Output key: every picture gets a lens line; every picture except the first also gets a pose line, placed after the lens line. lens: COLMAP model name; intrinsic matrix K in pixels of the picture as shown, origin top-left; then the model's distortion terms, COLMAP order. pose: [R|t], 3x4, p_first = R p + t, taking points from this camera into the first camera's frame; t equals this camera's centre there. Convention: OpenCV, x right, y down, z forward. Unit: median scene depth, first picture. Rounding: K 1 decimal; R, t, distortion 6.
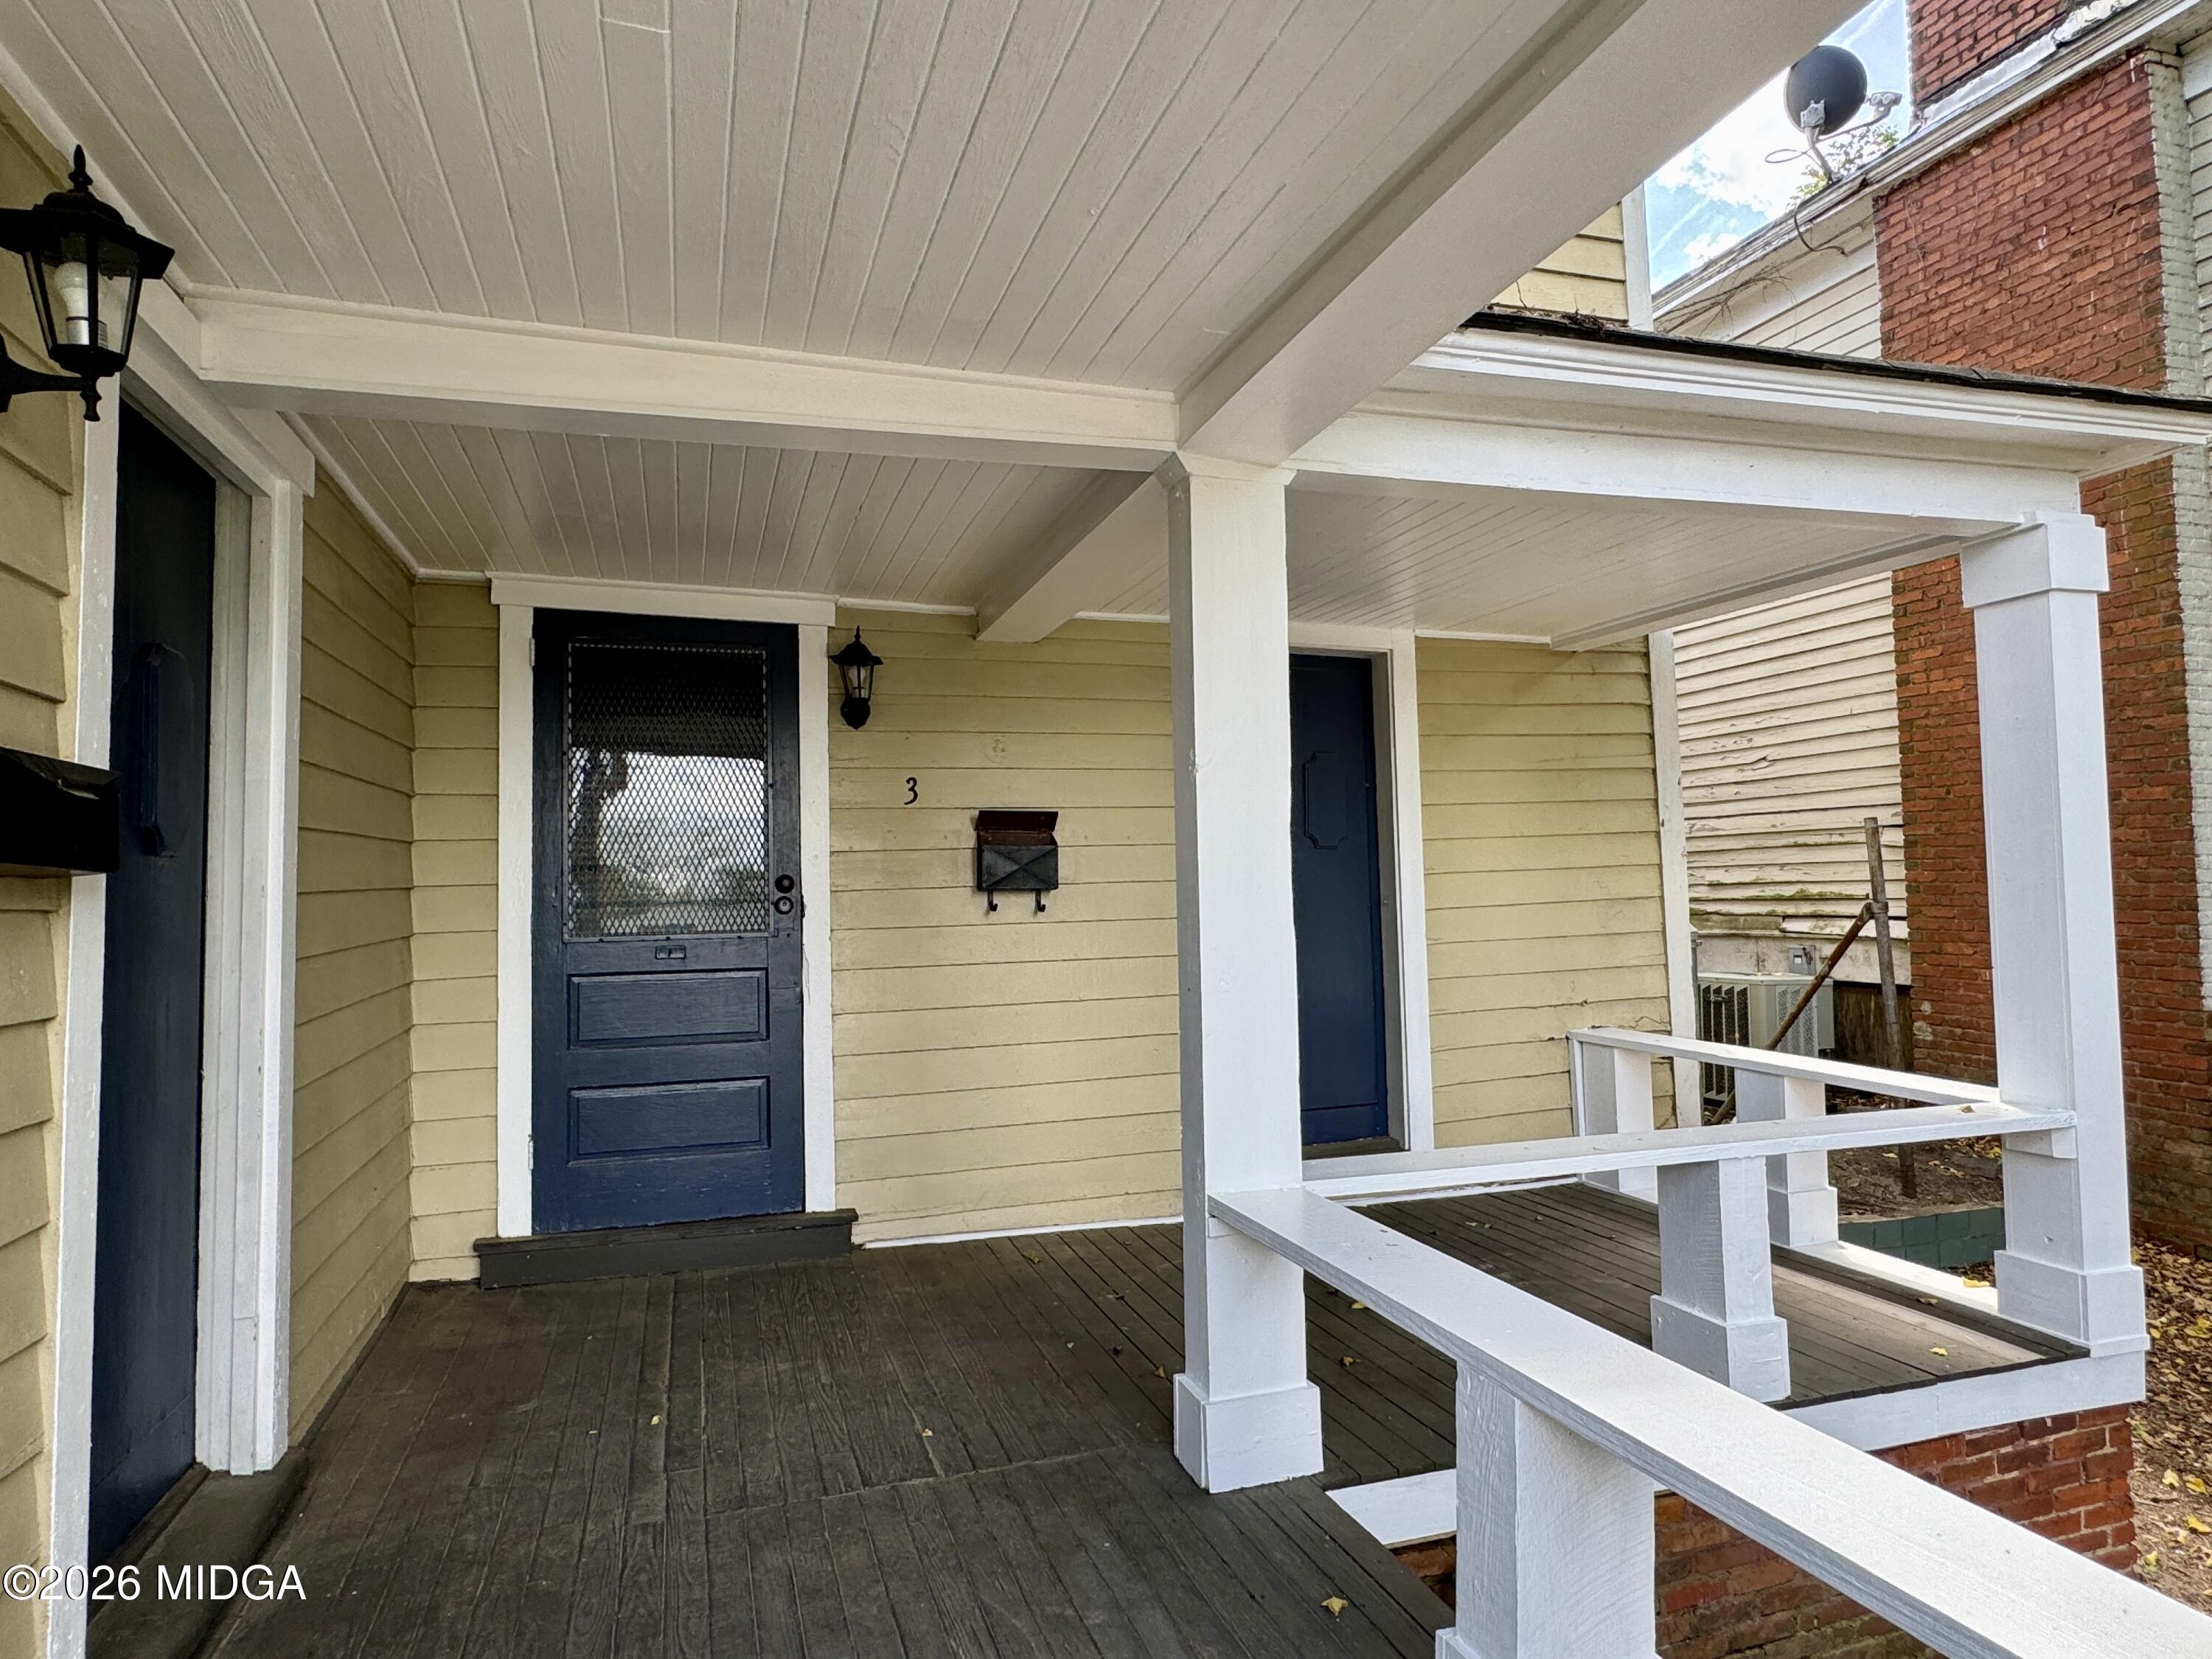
lens RADIAL K [[1298.1, 0, 1105.7], [0, 1298.1, 827.3], [0, 0, 1]] dist [-0.004466, -0.003392]
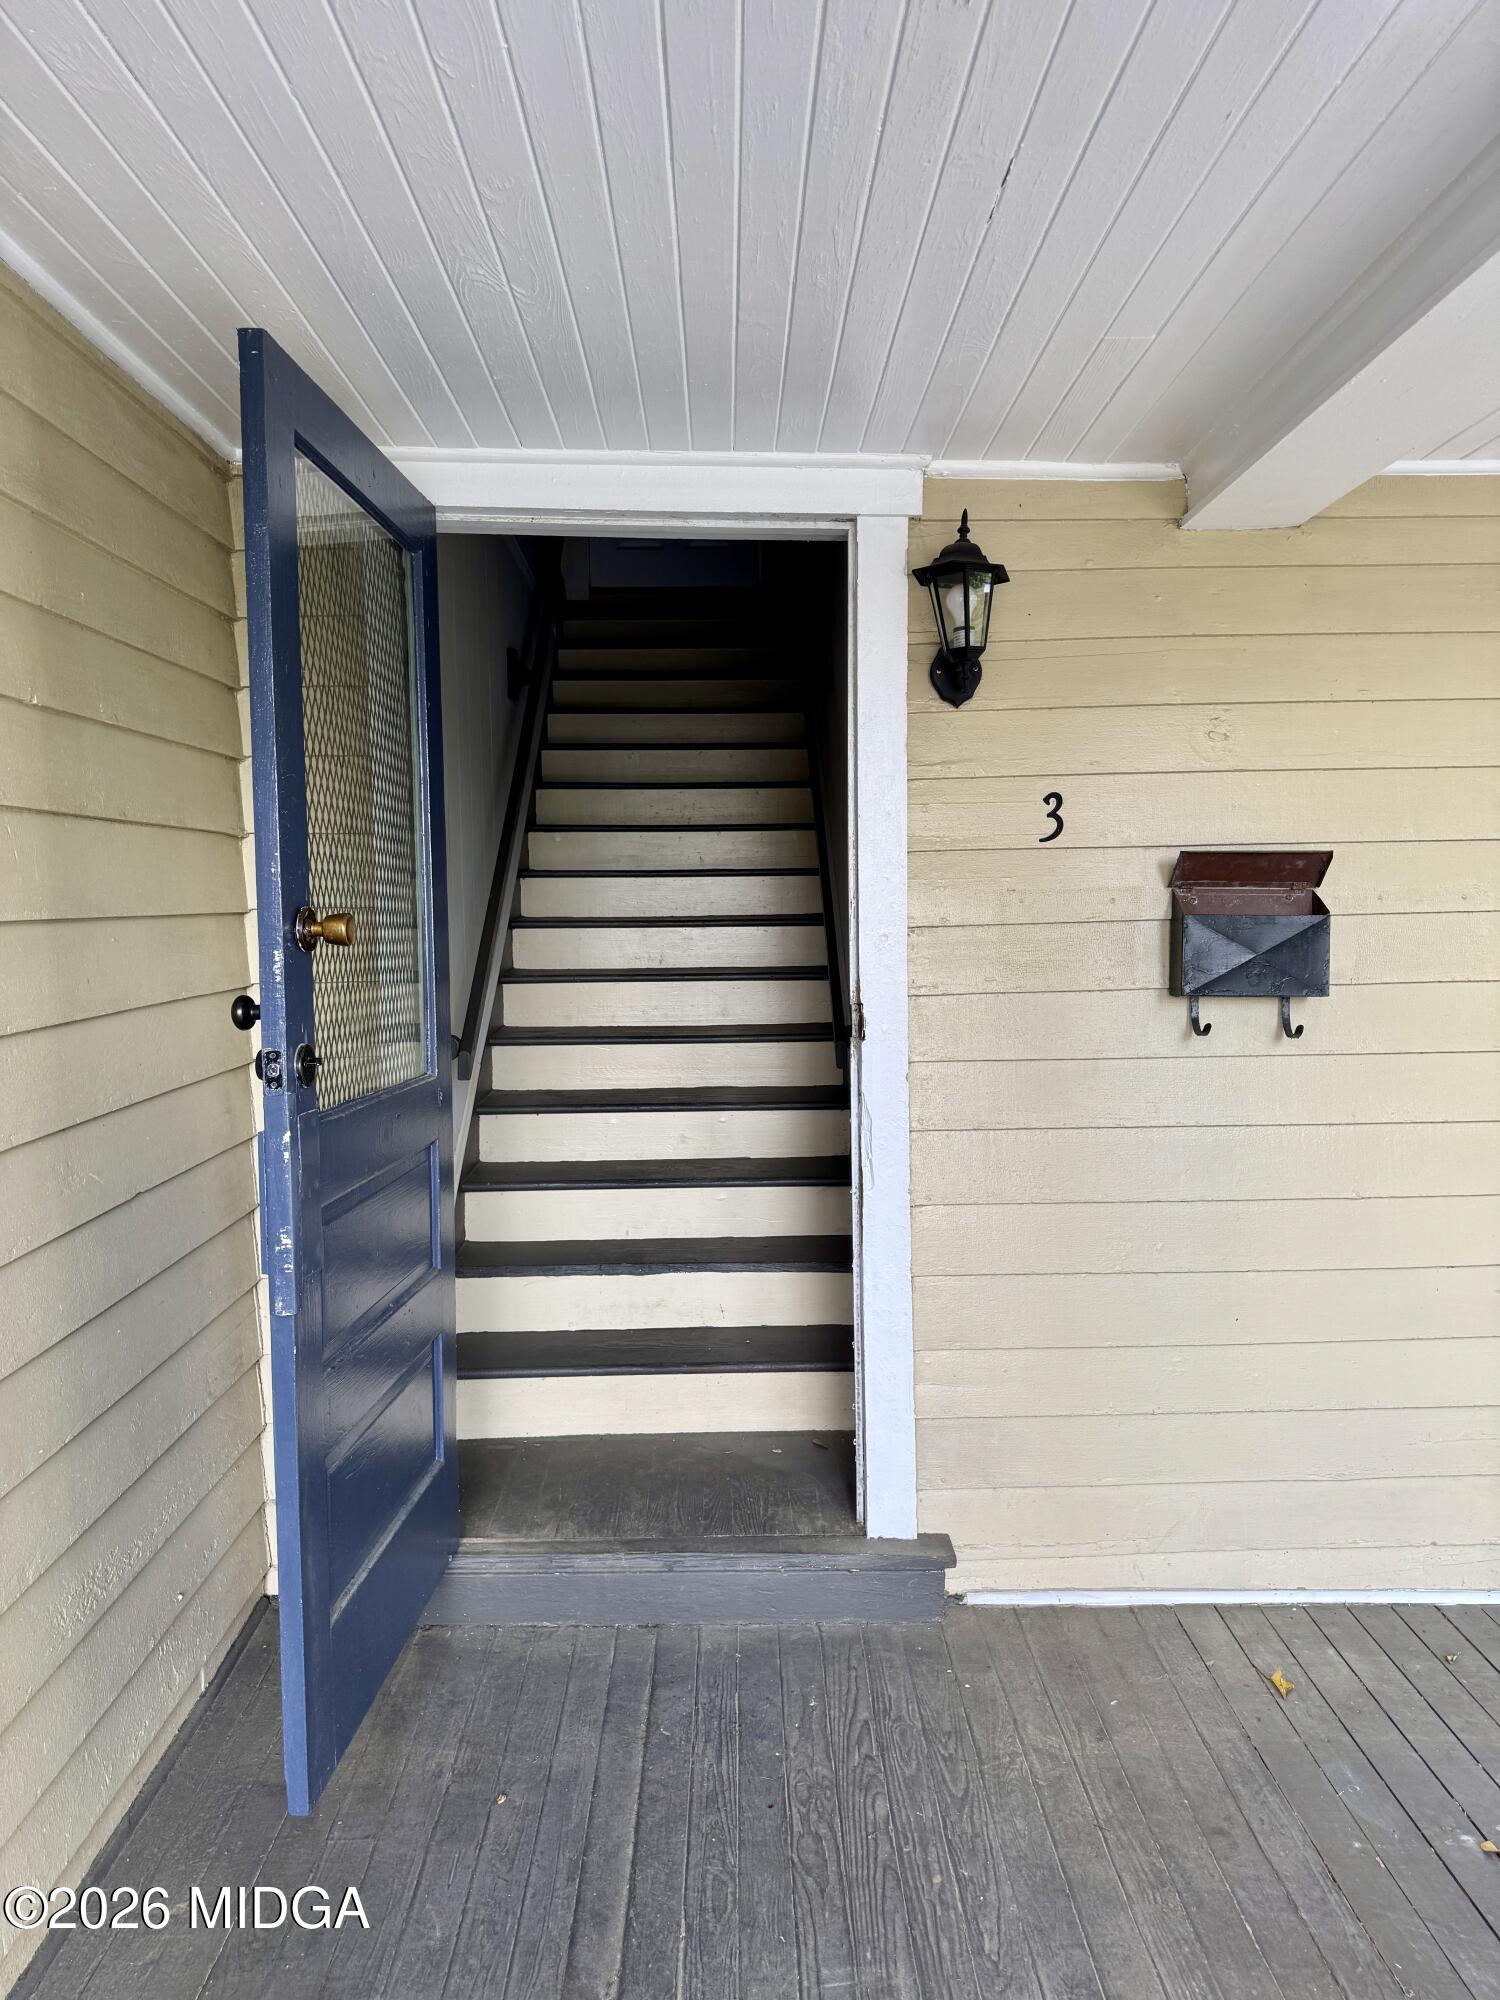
lens RADIAL K [[1396.3, 0, 743.4], [0, 1396.3, 998.7], [0, 0, 1]] dist [0.027077, -0.008026]
pose [[0.954336, 0.027341, -0.297482, -0.097350], [0.008627, 0.992865, 0.118931, -0.023302], [0.298611, -0.116066, 0.947291, 0.388586]]
